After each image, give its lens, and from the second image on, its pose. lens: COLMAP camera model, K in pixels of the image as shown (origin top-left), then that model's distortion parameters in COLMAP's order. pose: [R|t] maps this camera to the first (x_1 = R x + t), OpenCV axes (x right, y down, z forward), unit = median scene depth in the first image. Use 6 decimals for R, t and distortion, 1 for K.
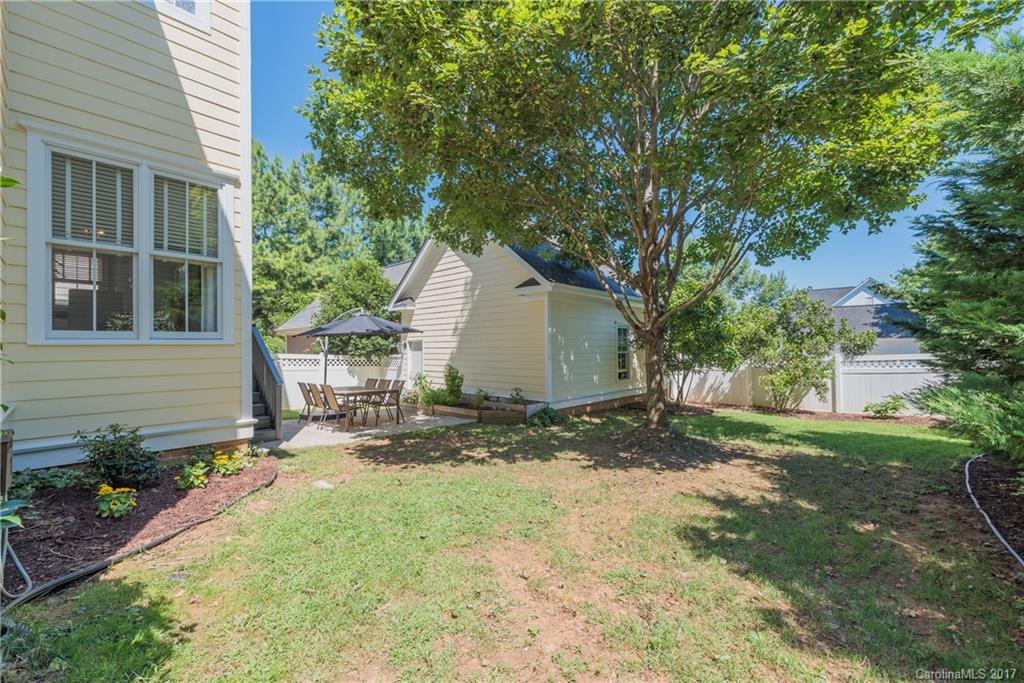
lens RADIAL K [[414.8, 0, 513.8], [0, 414.8, 345.8], [0, 0, 1]] dist [-0.002218, -0.000070]
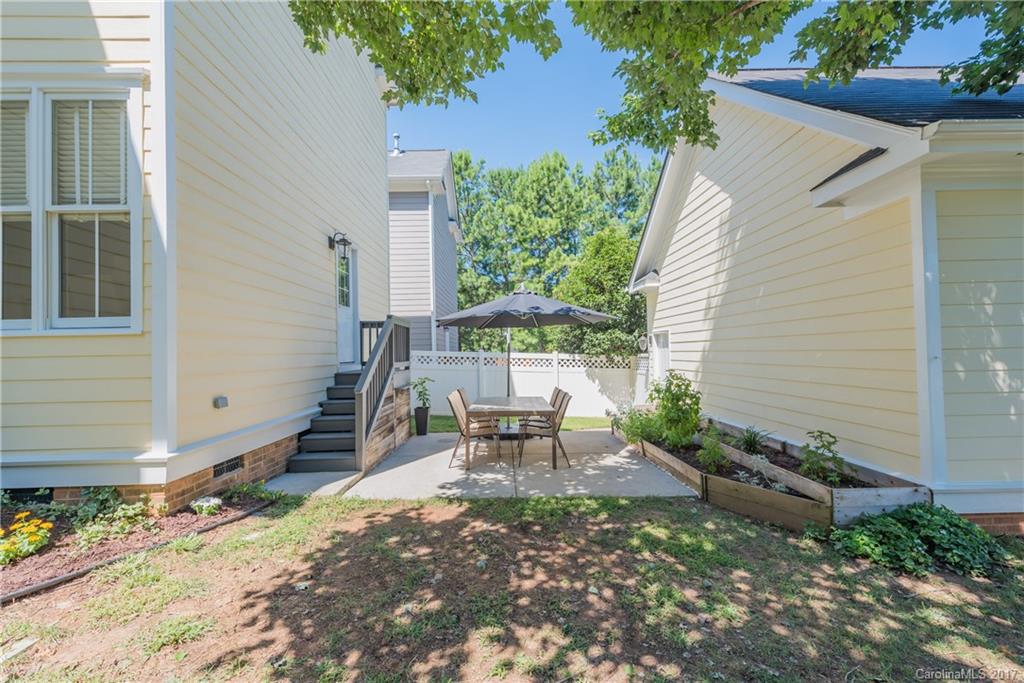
lens RADIAL K [[405.0, 0, 493.9], [0, 405.0, 350.4], [0, 0, 1]] dist [0.003874, -0.000278]
pose [[0.683506, -0.004171, -0.729933, 0.068449], [0.012623, 0.999902, 0.006107, 0.010708], [0.729835, -0.013389, 0.683492, 0.411998]]
